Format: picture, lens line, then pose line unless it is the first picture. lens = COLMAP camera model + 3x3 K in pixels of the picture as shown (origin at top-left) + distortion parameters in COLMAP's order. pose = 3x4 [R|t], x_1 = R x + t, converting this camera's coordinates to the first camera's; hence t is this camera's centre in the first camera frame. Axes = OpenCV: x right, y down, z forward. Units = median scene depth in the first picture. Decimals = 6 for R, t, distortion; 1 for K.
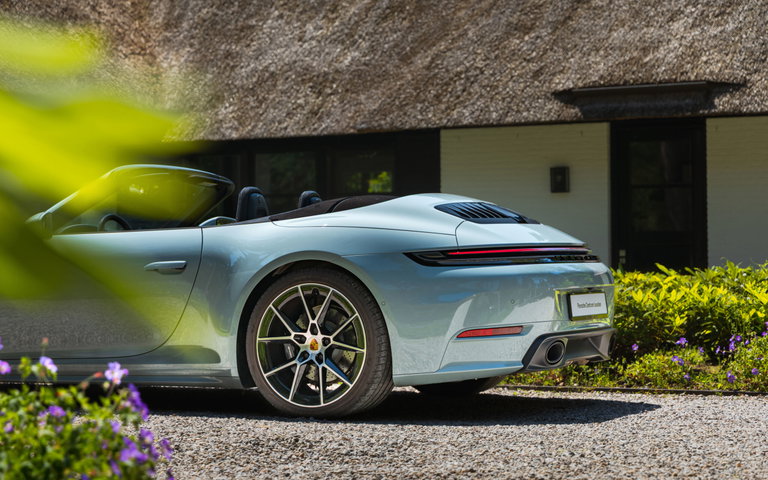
lens RADIAL K [[1930.9, 0, 384.1], [0, 1930.9, 241.5], [0, 0, 1]] dist [0.026230, 0.000000]
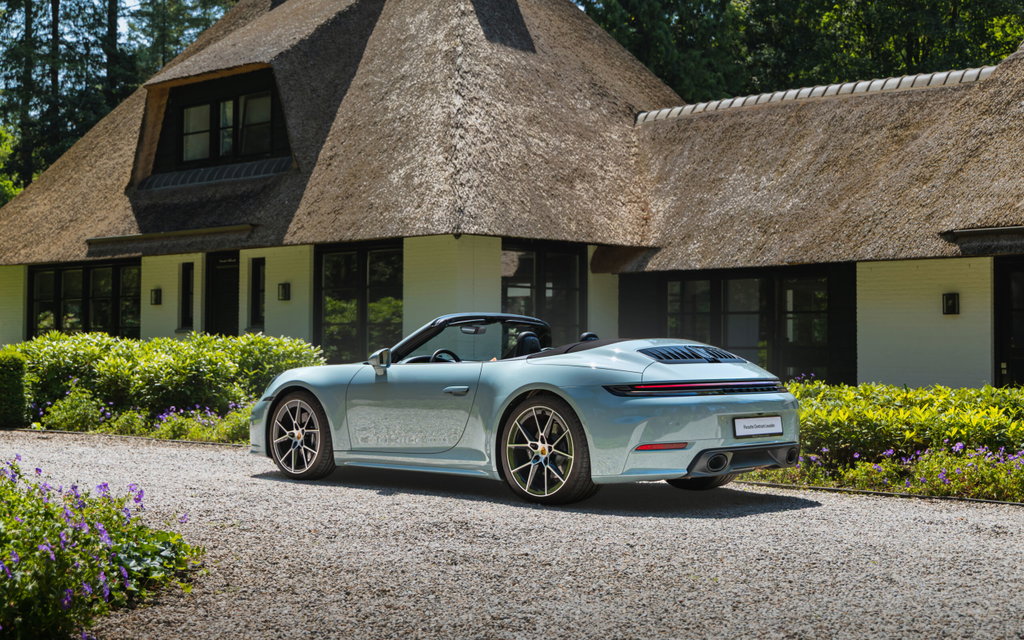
lens RADIAL K [[1613.2, 0, 505.2], [0, 1613.2, 318.8], [0, 0, 1]] dist [-0.025283, 0.000000]
pose [[0.943135, 0.007761, -0.332320, 0.164873], [-0.007922, 0.999968, 0.000870, -0.021338], [0.332316, 0.001812, 0.943166, -0.047328]]
